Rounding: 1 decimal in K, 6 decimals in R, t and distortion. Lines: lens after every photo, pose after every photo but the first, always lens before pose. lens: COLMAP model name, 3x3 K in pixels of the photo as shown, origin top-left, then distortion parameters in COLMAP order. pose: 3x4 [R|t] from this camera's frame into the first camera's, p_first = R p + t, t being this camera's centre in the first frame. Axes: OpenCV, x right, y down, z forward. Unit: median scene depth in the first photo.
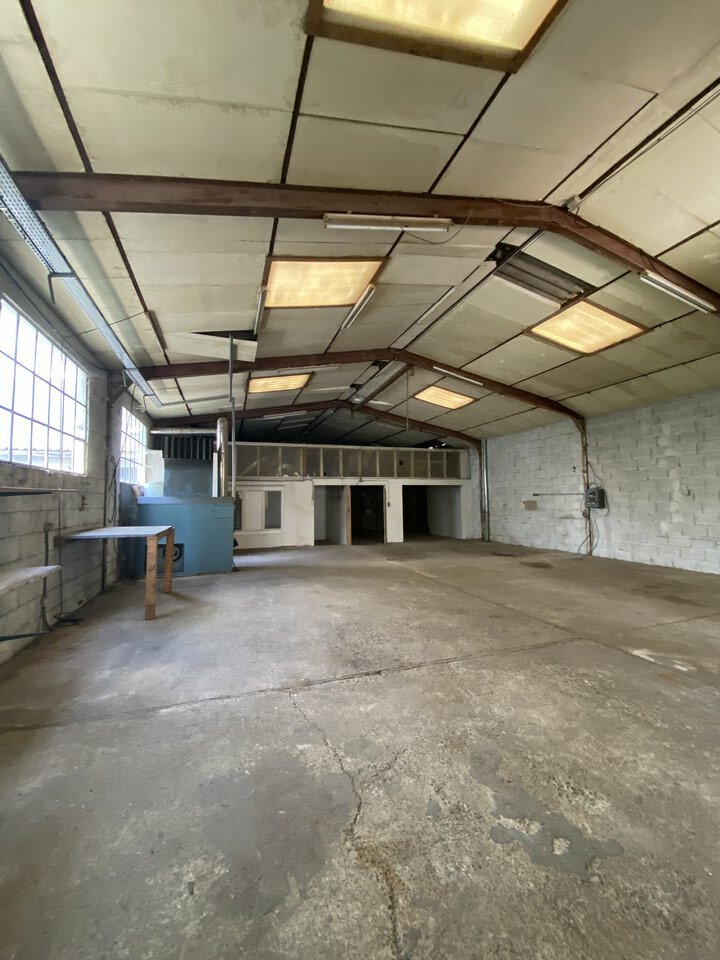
lens RADIAL K [[389.6, 0, 358.9], [0, 389.6, 479.7], [0, 0, 1]] dist [-0.010350, -0.000388]
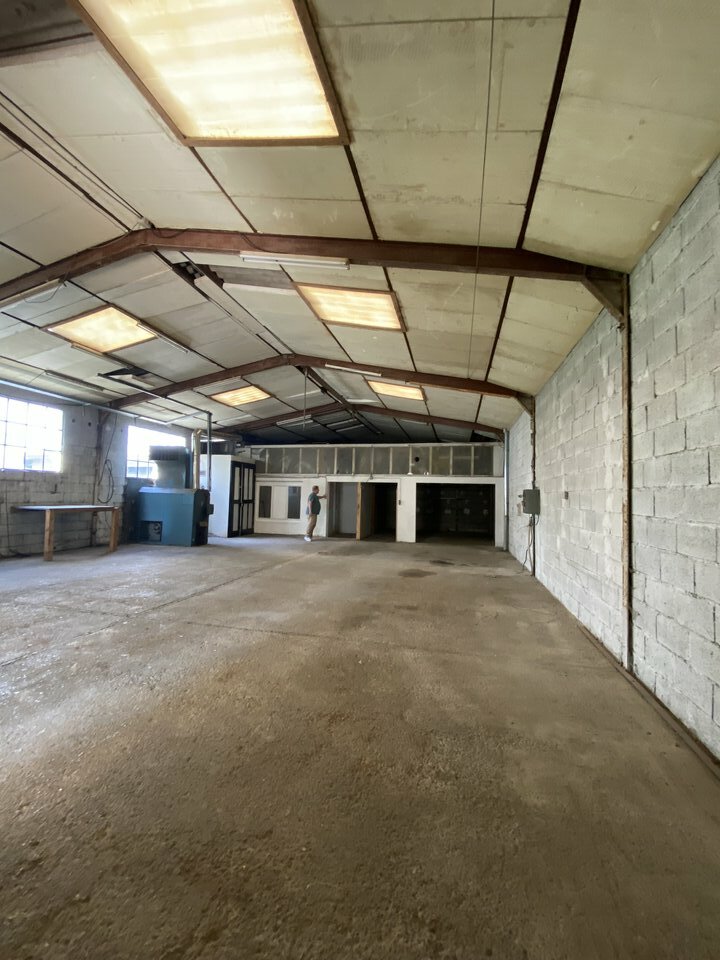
lens RADIAL K [[389.6, 0, 360.8], [0, 389.6, 478.2], [0, 0, 1]] dist [-0.010350, -0.000388]
pose [[0.844785, 0.004819, -0.535084, 0.529291], [-0.004938, 0.999987, 0.001210, 0.002189], [0.535083, 0.001620, 0.844798, 0.126187]]
